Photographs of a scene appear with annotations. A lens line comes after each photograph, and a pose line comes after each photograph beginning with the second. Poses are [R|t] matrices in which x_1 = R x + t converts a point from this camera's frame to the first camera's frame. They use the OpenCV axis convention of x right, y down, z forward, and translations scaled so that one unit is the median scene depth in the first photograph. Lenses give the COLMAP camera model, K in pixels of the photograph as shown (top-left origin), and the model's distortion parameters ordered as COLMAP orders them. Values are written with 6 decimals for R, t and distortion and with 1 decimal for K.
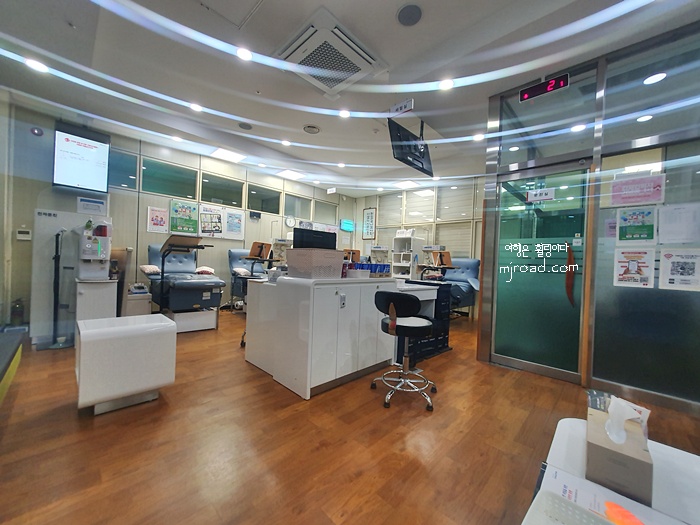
lens RADIAL K [[275.9, 0, 351.0], [0, 275.9, 263.8], [0, 0, 1]] dist [0.000830, -0.000193]
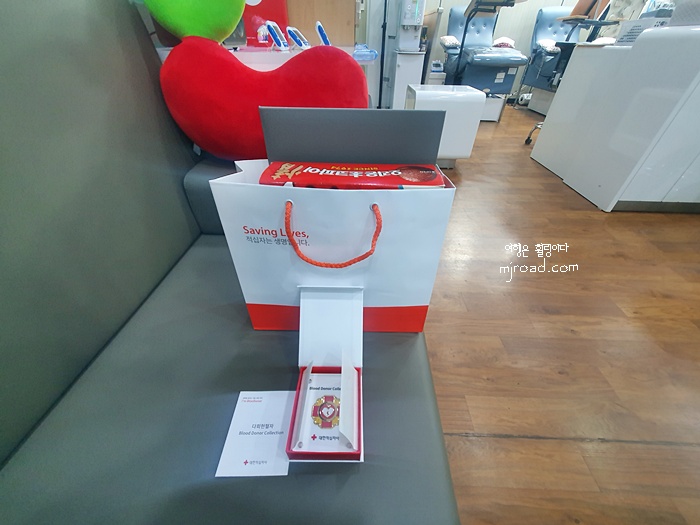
lens RADIAL K [[275.9, 0, 350.8], [0, 275.9, 263.9], [0, 0, 1]] dist [0.000830, -0.000193]
pose [[0.672649, 0.435011, -0.598589, -0.082932], [0.018279, 0.798931, 0.601145, 0.071915], [0.739736, -0.415302, 0.529449, -0.076263]]
